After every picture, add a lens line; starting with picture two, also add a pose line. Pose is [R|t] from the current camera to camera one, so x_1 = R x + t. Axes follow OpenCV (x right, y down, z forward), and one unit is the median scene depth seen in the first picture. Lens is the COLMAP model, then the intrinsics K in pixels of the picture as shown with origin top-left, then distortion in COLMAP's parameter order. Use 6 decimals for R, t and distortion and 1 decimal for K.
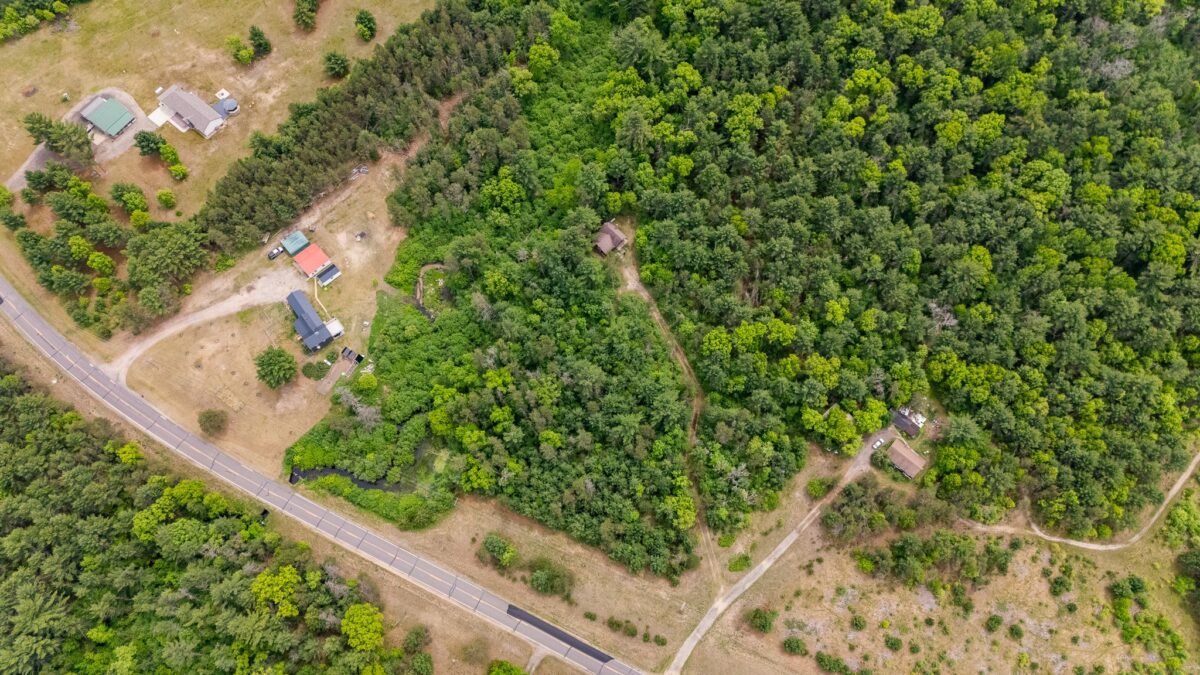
lens RADIAL K [[880.7, 0, 604.4], [0, 880.7, 337.6], [0, 0, 1]] dist [0.005231, -0.016628]
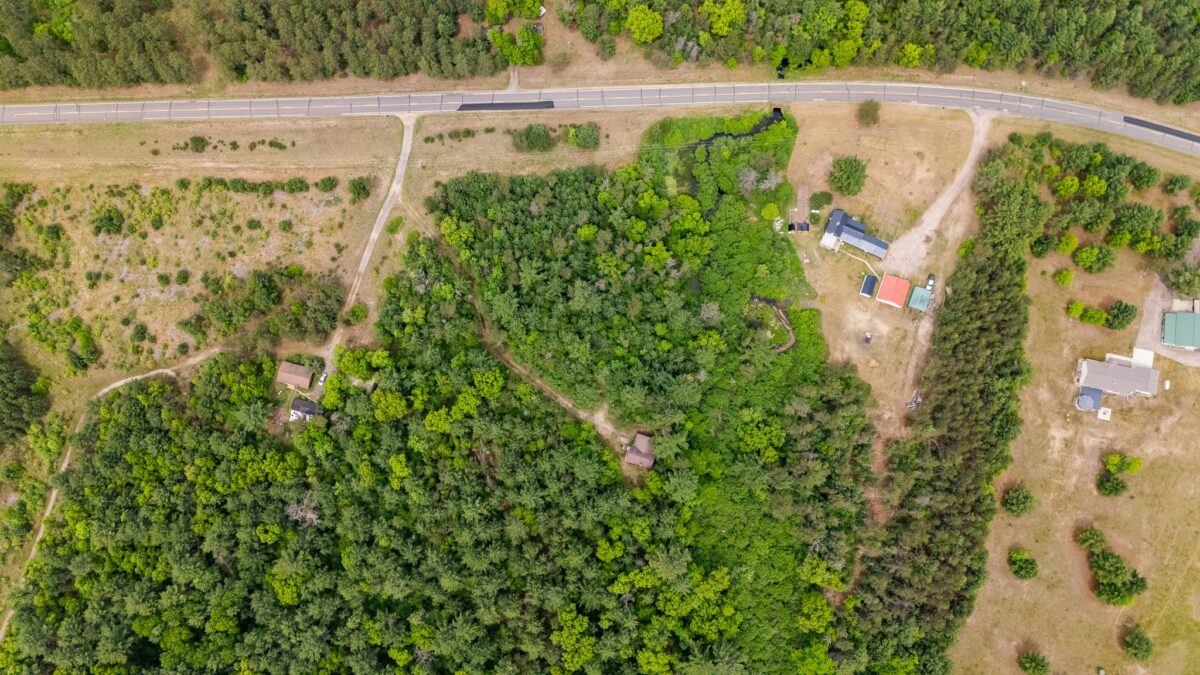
lens RADIAL K [[880.7, 0, 602.5], [0, 880.7, 335.5], [0, 0, 1]] dist [0.005231, -0.016628]
pose [[-0.882478, 0.467876, -0.048206, 0.034765], [-0.434489, -0.771645, 0.464525, -0.490372], [0.180142, 0.430878, 0.884247, 0.082639]]
